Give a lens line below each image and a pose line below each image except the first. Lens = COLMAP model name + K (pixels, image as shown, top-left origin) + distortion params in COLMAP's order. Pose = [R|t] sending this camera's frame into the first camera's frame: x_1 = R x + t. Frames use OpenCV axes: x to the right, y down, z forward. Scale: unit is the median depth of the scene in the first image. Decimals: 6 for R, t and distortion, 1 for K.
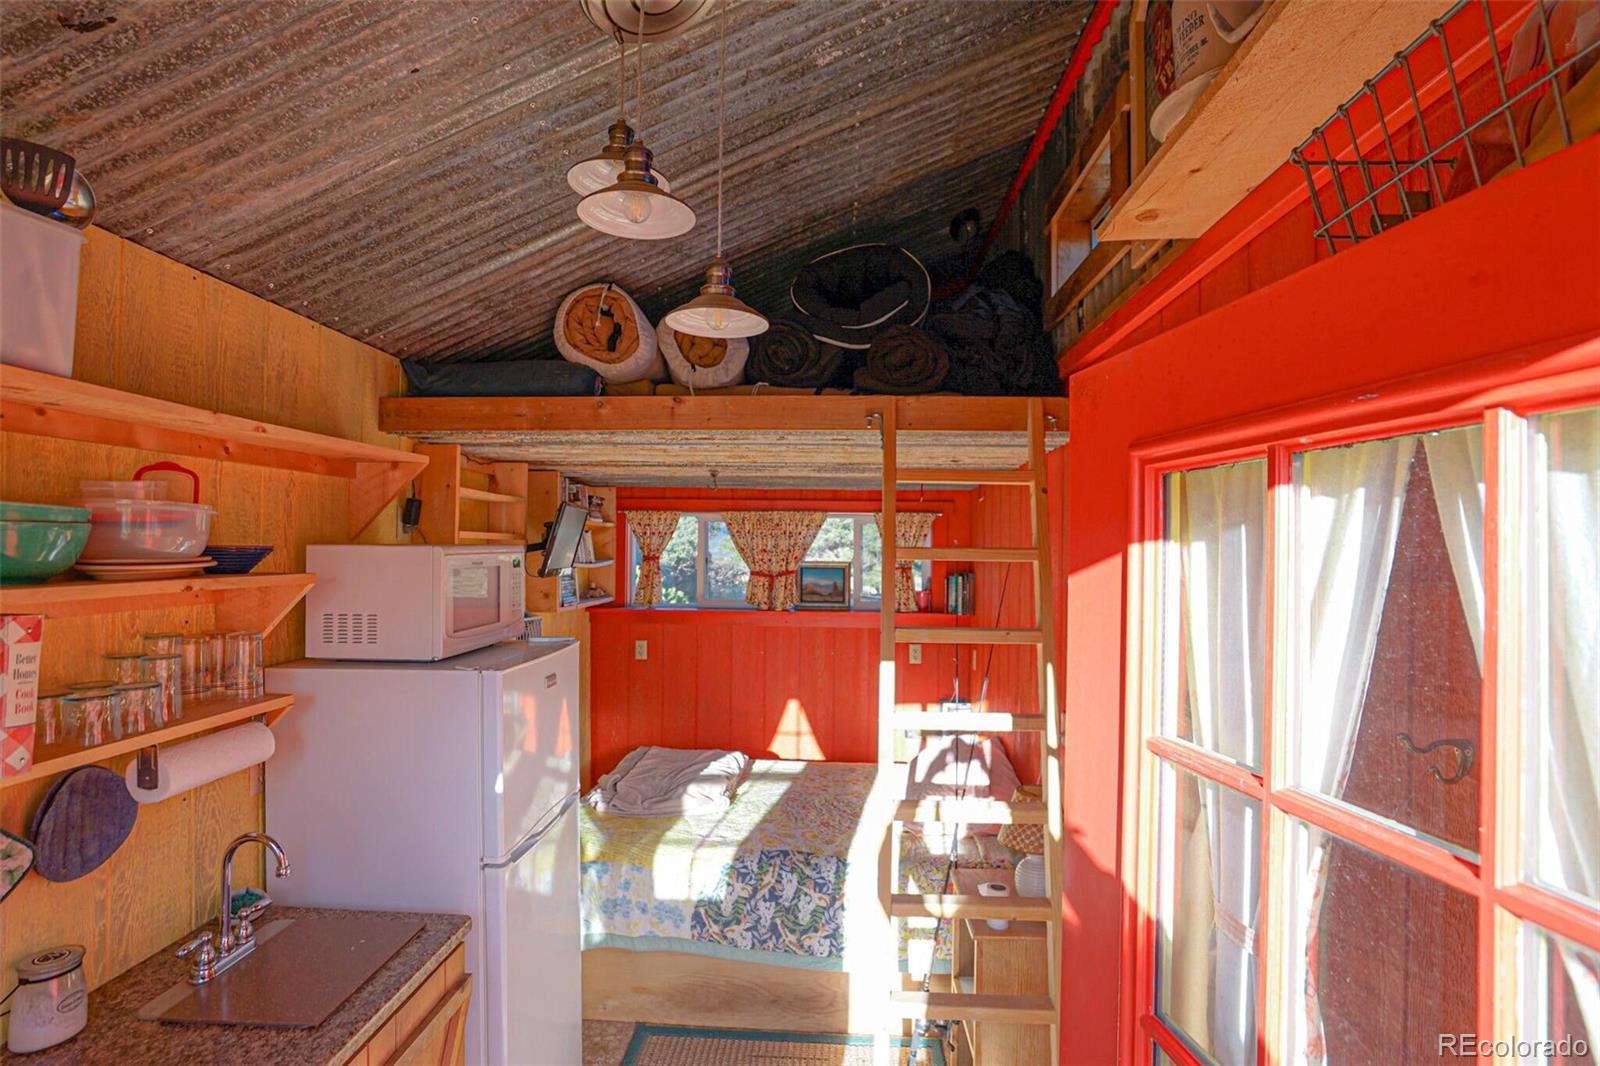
lens RADIAL K [[773.2, 0, 826.8], [0, 773.2, 536.1], [0, 0, 1]] dist [-0.045903, 0.011795]
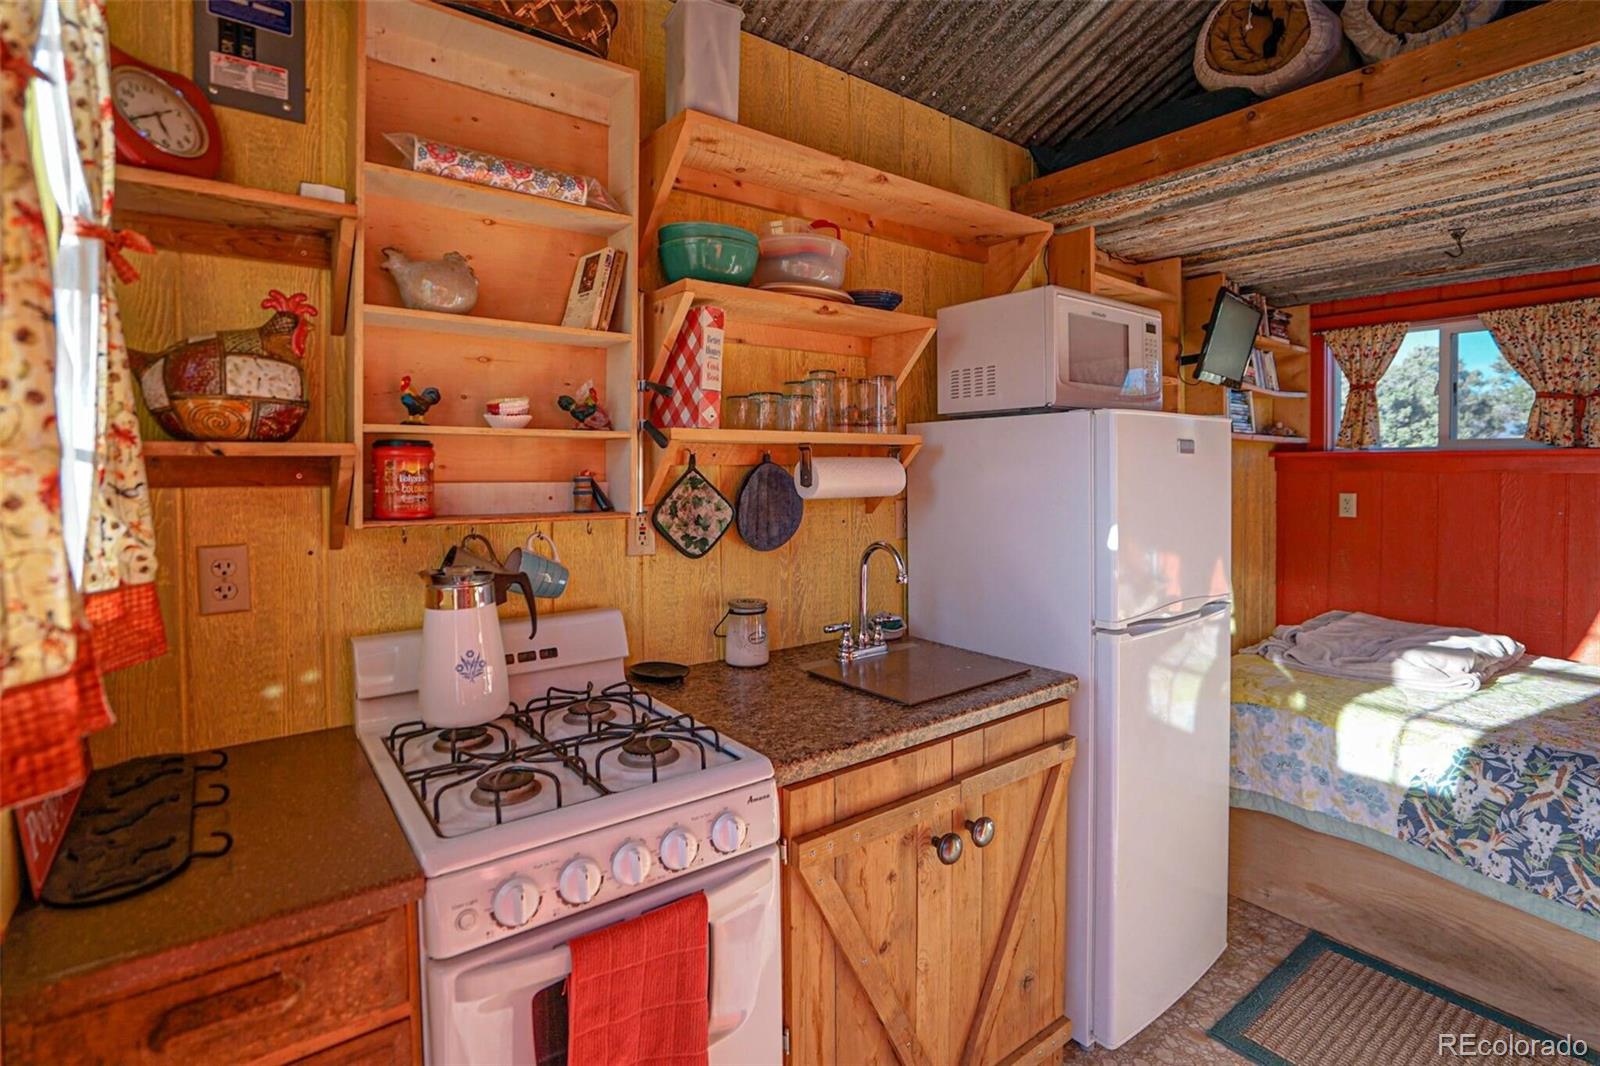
lens RADIAL K [[773.2, 0, 762.8], [0, 773.2, 477.3], [0, 0, 1]] dist [-0.045903, 0.011795]
pose [[0.604437, 0.003520, -0.796645, 0.020855], [0.018687, 0.999652, 0.018595, 0.164605], [0.796434, -0.026126, 0.604161, 0.107577]]
